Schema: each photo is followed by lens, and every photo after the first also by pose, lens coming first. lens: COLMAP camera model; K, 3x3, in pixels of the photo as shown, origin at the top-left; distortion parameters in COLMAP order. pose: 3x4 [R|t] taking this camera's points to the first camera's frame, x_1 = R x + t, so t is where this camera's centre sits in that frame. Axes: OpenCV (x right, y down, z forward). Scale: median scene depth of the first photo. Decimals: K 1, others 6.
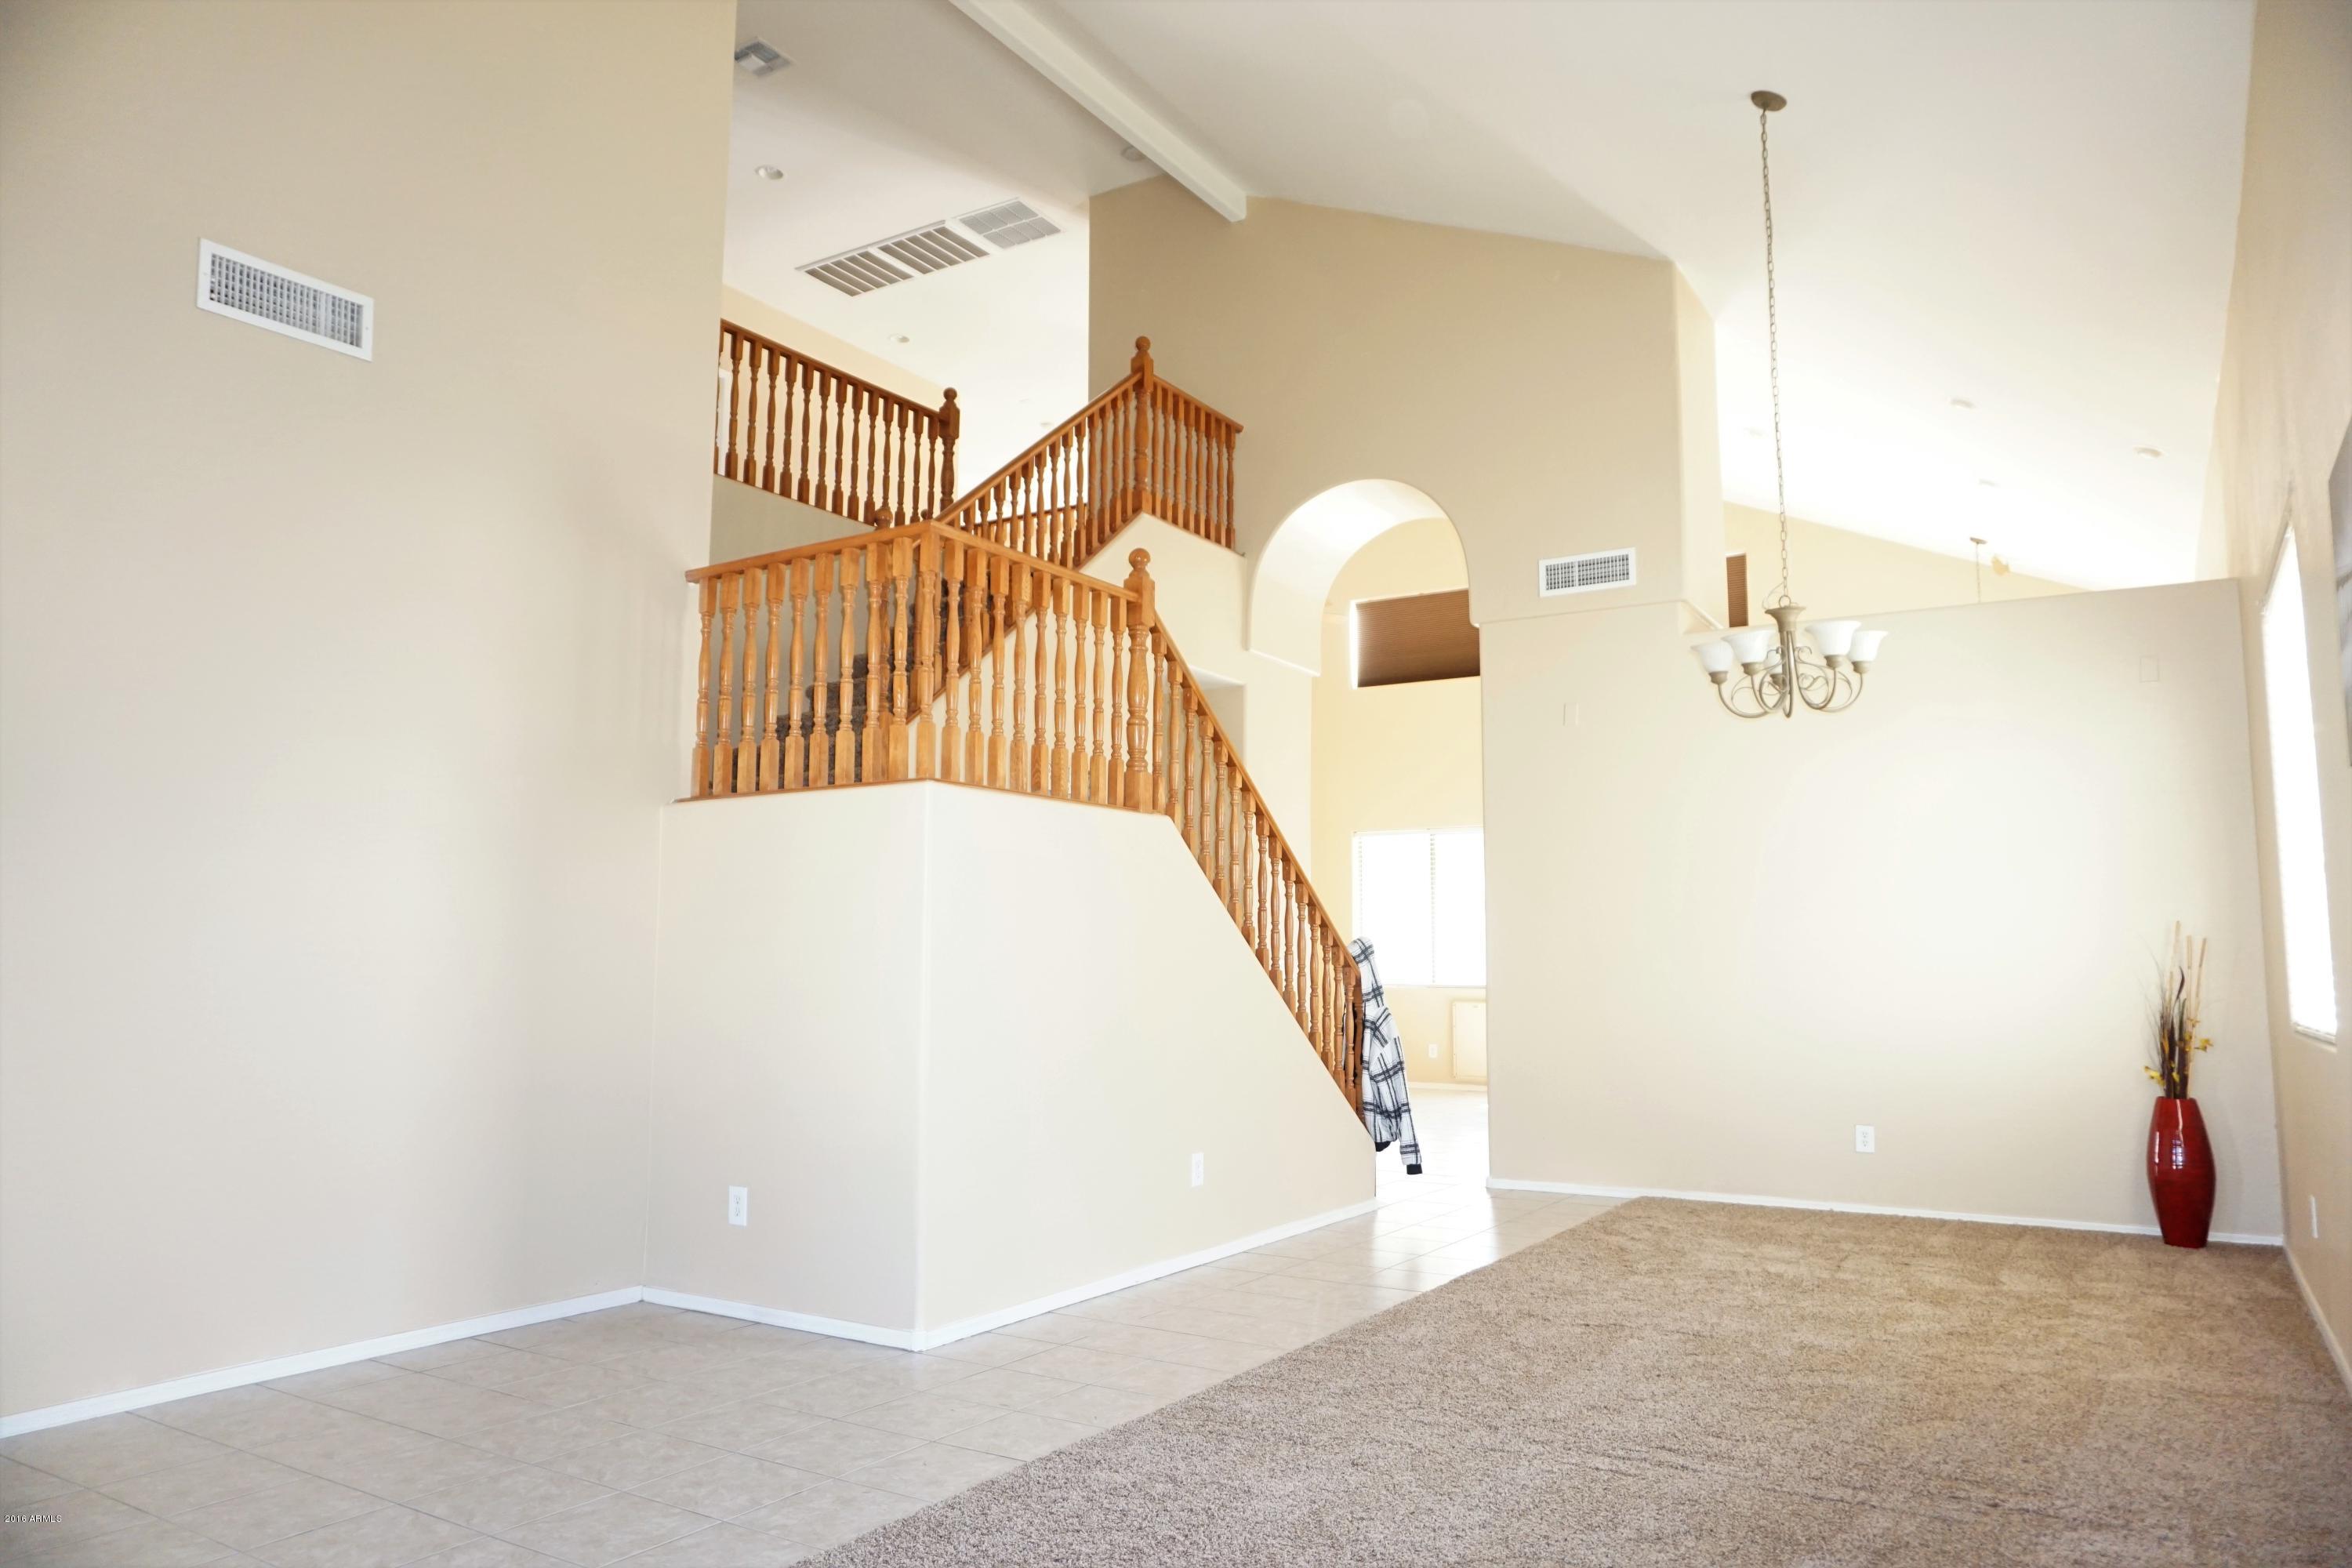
lens RADIAL K [[1579.5, 0, 1176.0], [0, 1579.5, 784.0], [0, 0, 1]] dist [0.001873, 0.001226]
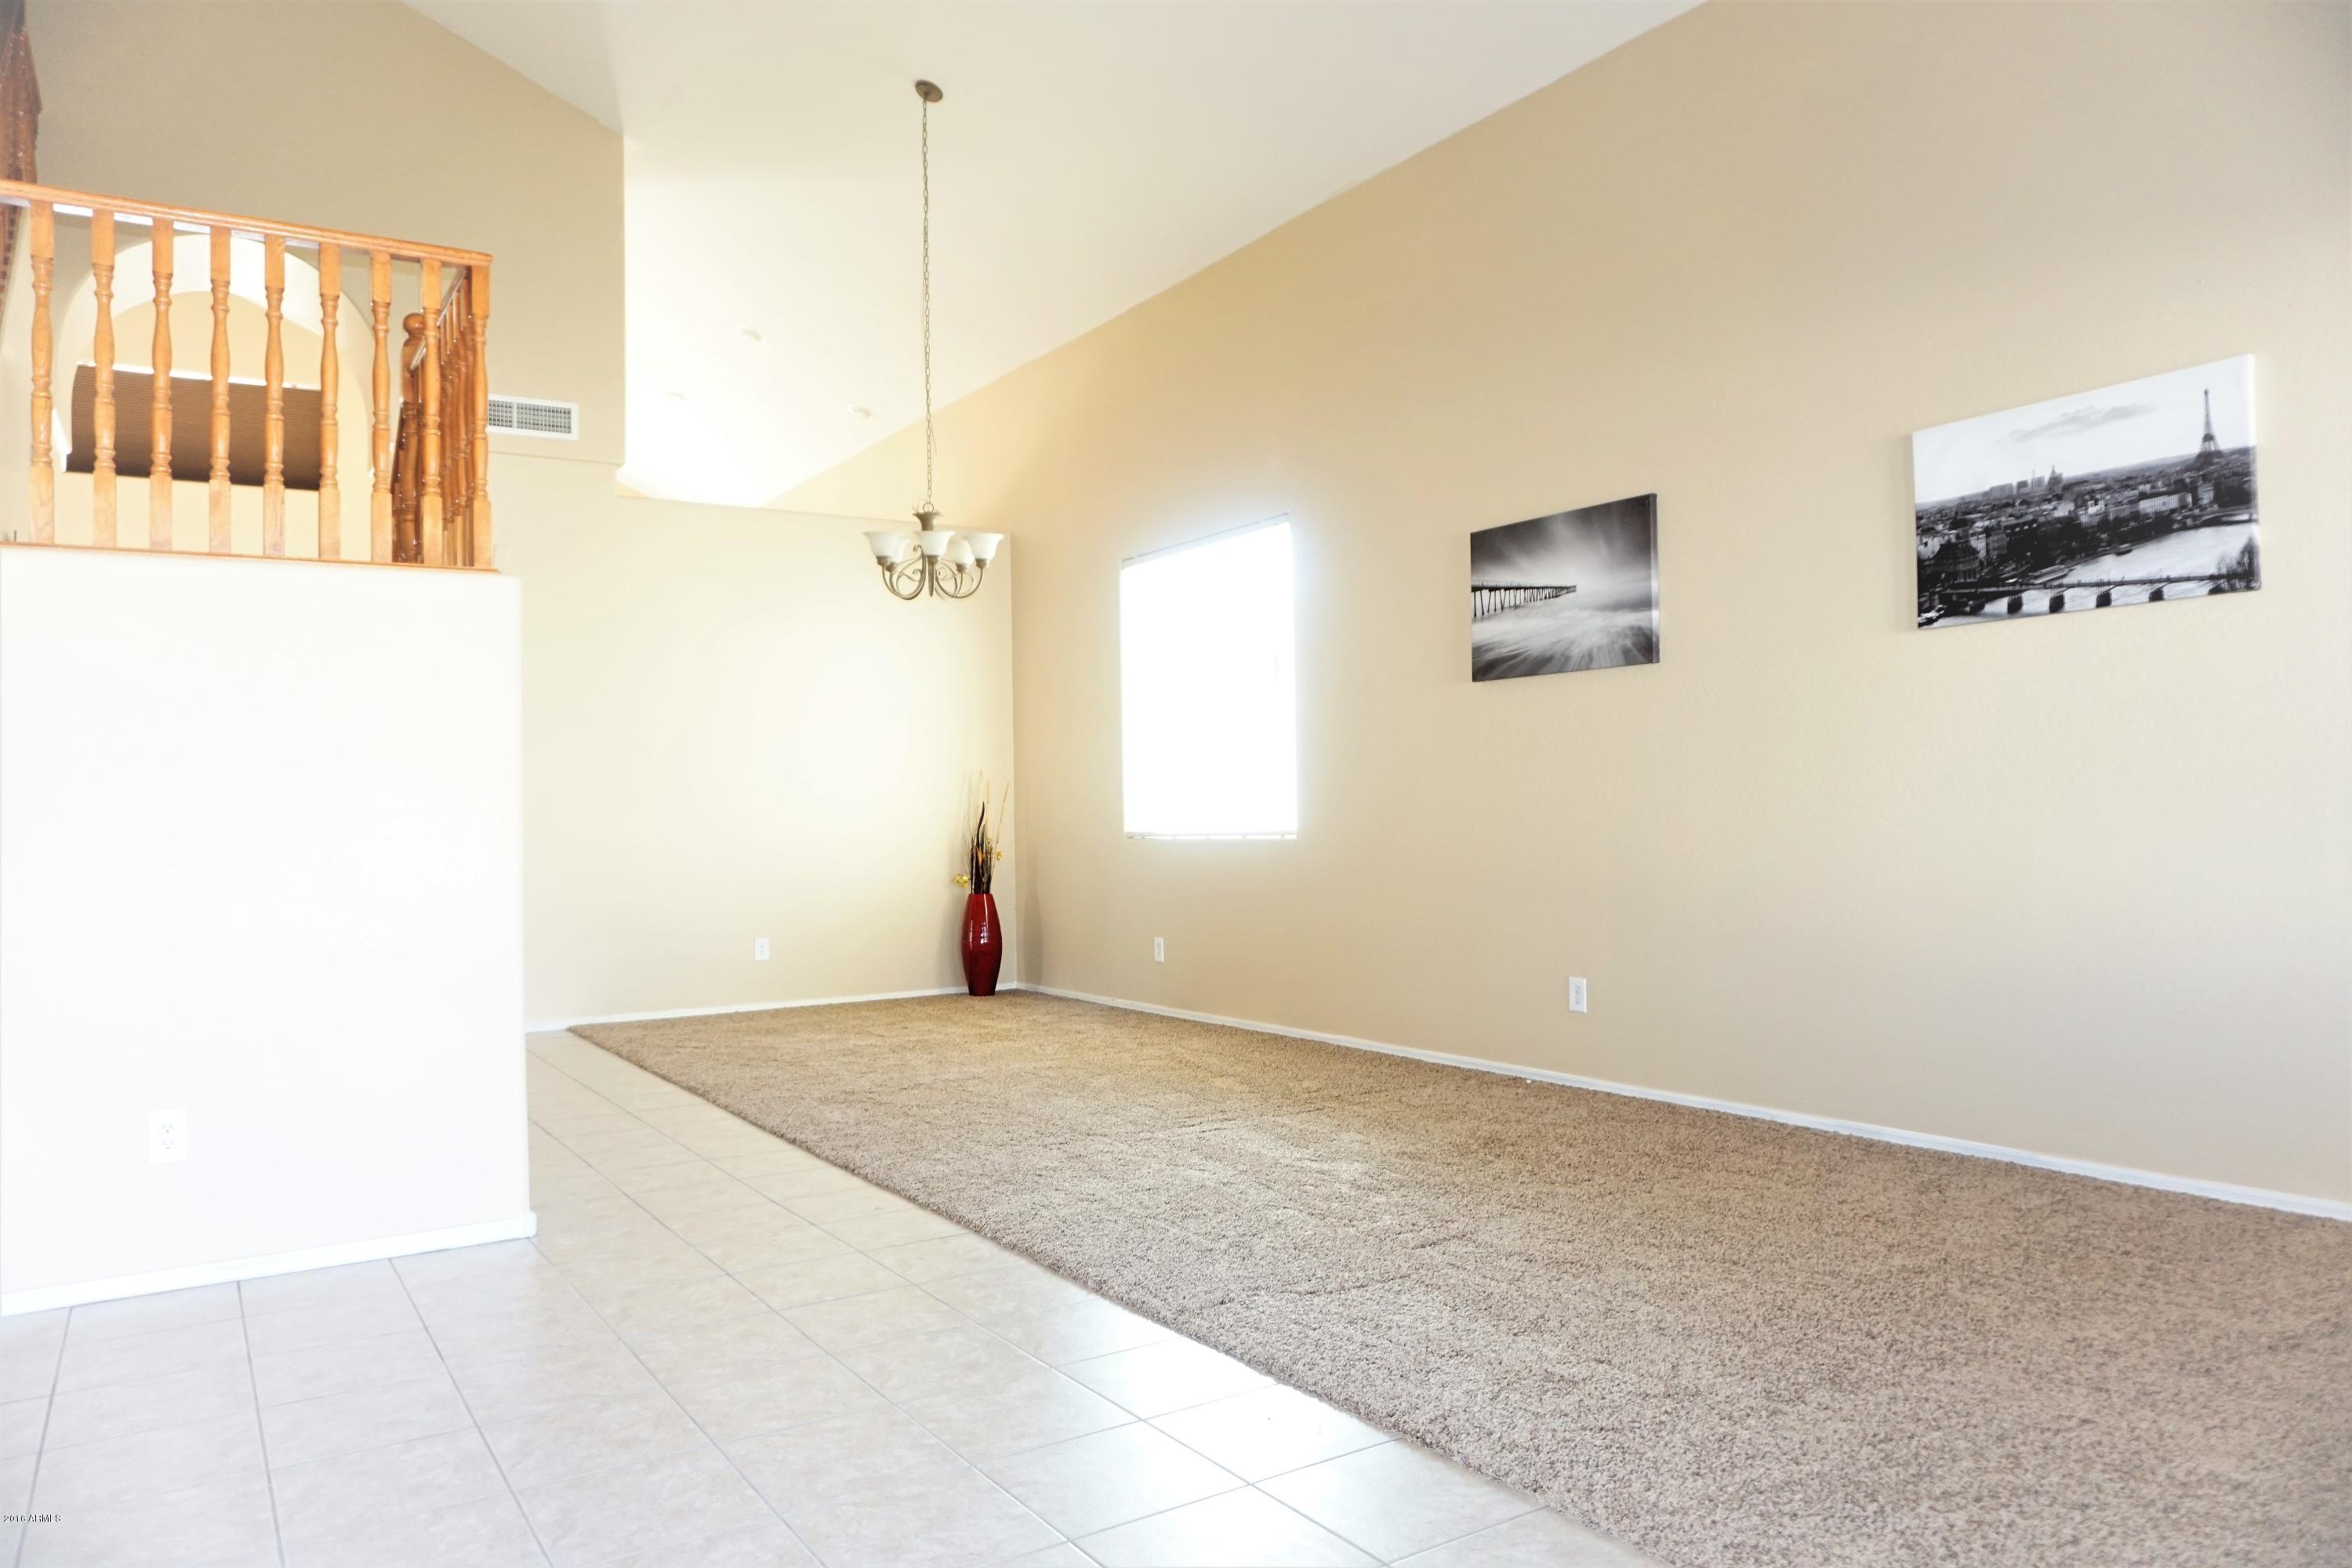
lens RADIAL K [[1630.4, 0, 1176.0], [0, 1630.4, 784.0], [0, 0, 1]] dist [0.026228, 0.000245]
pose [[0.446130, 0.012694, 0.894878, -0.573126], [-0.078830, 0.996570, 0.025163, 0.046237], [-0.891490, -0.081769, 0.445600, 0.187564]]
